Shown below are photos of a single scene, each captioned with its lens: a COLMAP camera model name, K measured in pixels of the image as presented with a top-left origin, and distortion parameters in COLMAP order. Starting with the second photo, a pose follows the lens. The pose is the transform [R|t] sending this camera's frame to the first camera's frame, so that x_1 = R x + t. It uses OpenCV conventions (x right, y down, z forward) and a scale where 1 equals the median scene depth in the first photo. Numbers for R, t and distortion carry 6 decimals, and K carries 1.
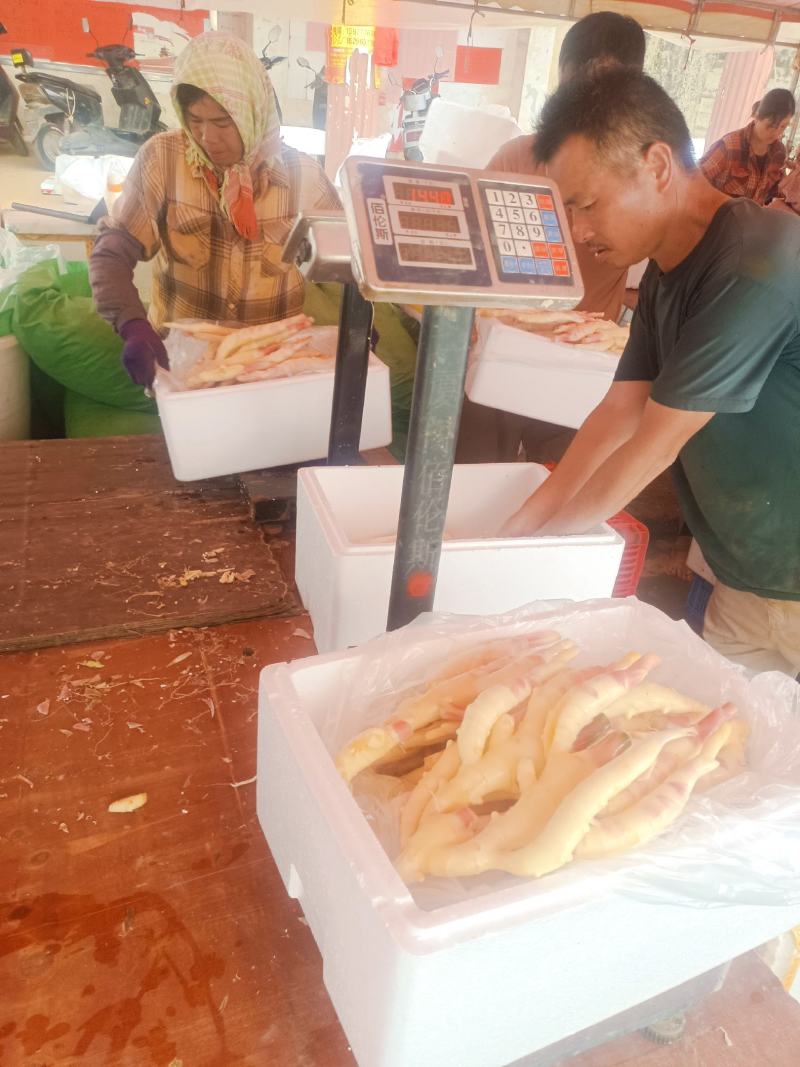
lens RADIAL K [[796.9, 0, 389.2], [0, 796.9, 525.4], [0, 0, 1]] dist [0.024091, -0.040784]
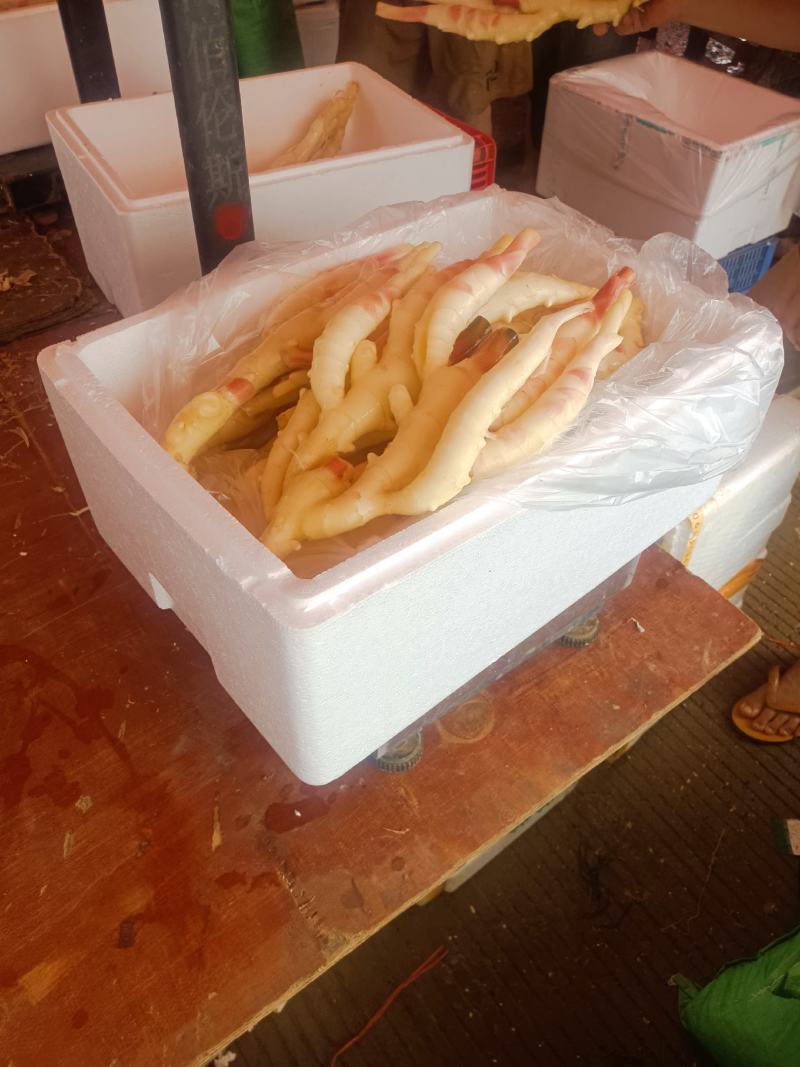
lens RADIAL K [[796.9, 0, 401.8], [0, 796.9, 562.8], [0, 0, 1]] dist [0.024091, -0.040784]
pose [[0.962770, -0.238860, 0.126572, 0.028538], [0.169037, 0.897352, 0.407658, 0.114100], [-0.210953, -0.371086, 0.904320, 0.188163]]
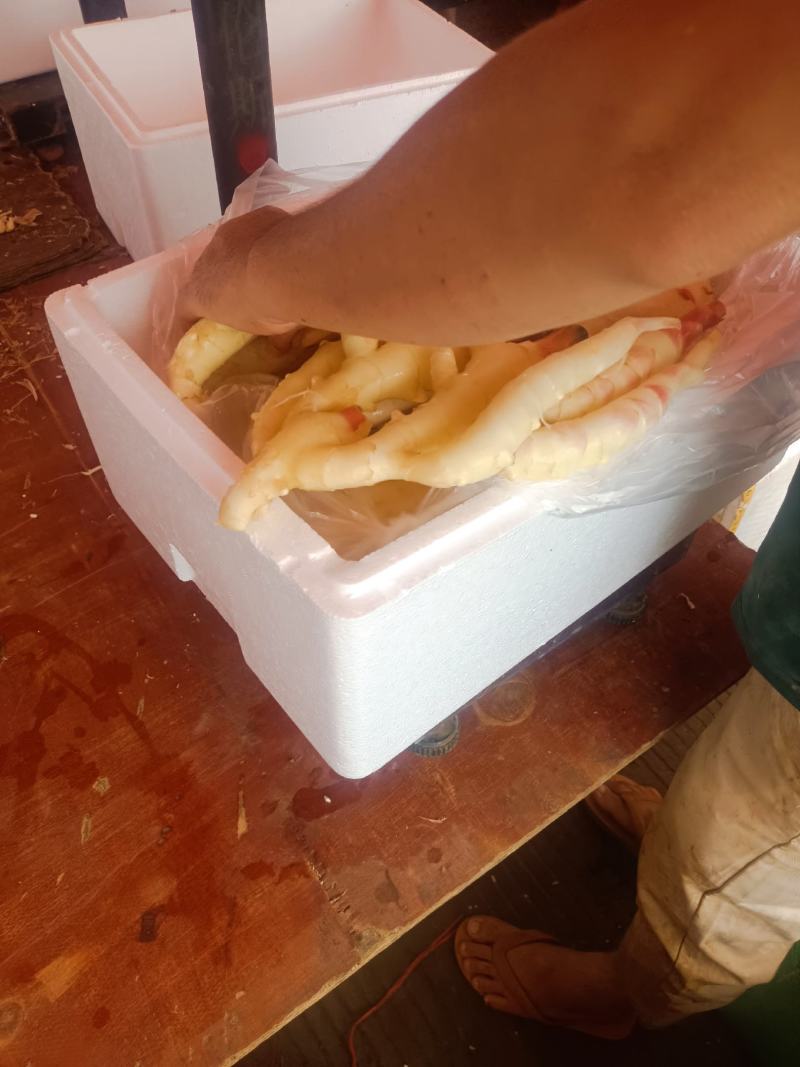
lens RADIAL K [[796.9, 0, 395.9], [0, 796.9, 563.2], [0, 0, 1]] dist [0.024091, -0.040784]
pose [[0.967469, -0.232989, 0.098591, 0.007974], [0.163786, 0.873833, 0.457810, 0.119835], [-0.192816, -0.426769, 0.883567, 0.263566]]
